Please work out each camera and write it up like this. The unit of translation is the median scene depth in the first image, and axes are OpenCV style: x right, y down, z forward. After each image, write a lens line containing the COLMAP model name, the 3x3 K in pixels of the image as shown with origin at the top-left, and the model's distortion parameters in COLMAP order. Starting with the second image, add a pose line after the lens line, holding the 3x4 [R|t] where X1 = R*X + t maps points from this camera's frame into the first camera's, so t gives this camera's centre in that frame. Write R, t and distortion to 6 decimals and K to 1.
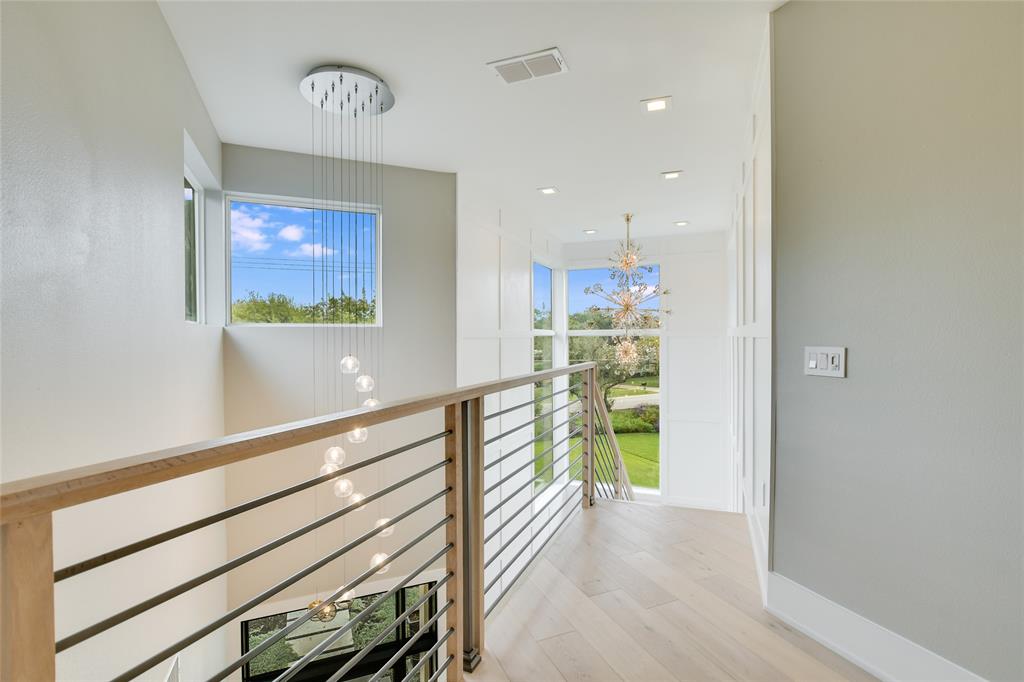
lens RADIAL K [[479.1, 0, 510.9], [0, 479.1, 342.8], [0, 0, 1]] dist [-0.018659, 0.000220]
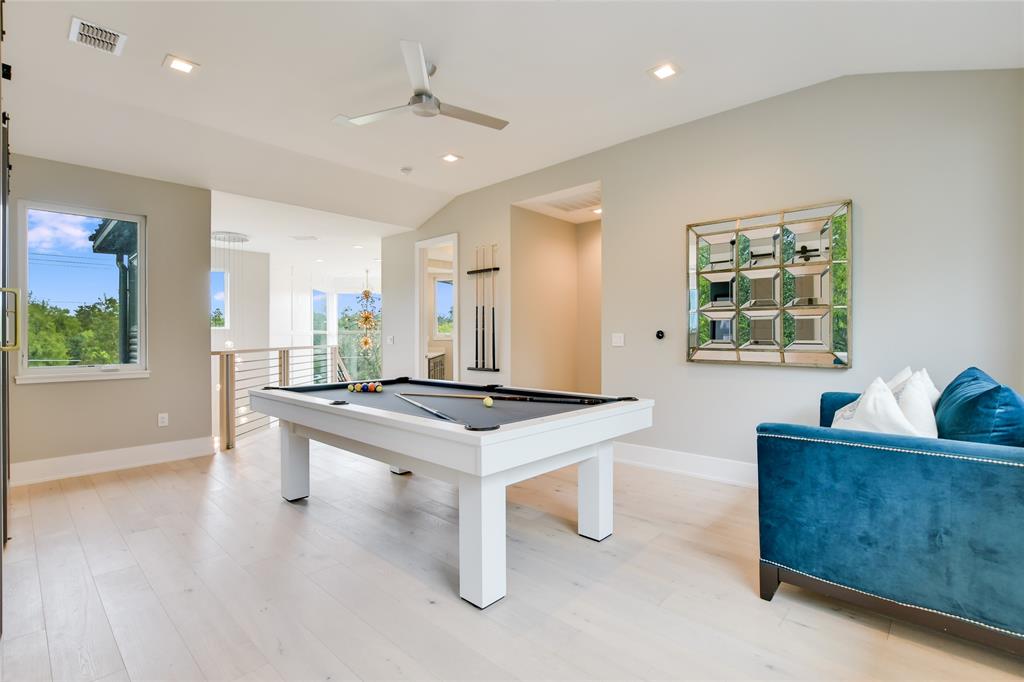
lens RADIAL K [[479.1, 0, 510.9], [0, 479.1, 342.8], [0, 0, 1]] dist [-0.018659, 0.000220]
pose [[0.920201, -0.006903, 0.391385, 0.029717], [0.007232, 0.999974, 0.000635, 0.028639], [-0.391379, 0.002246, 0.920227, -1.231496]]
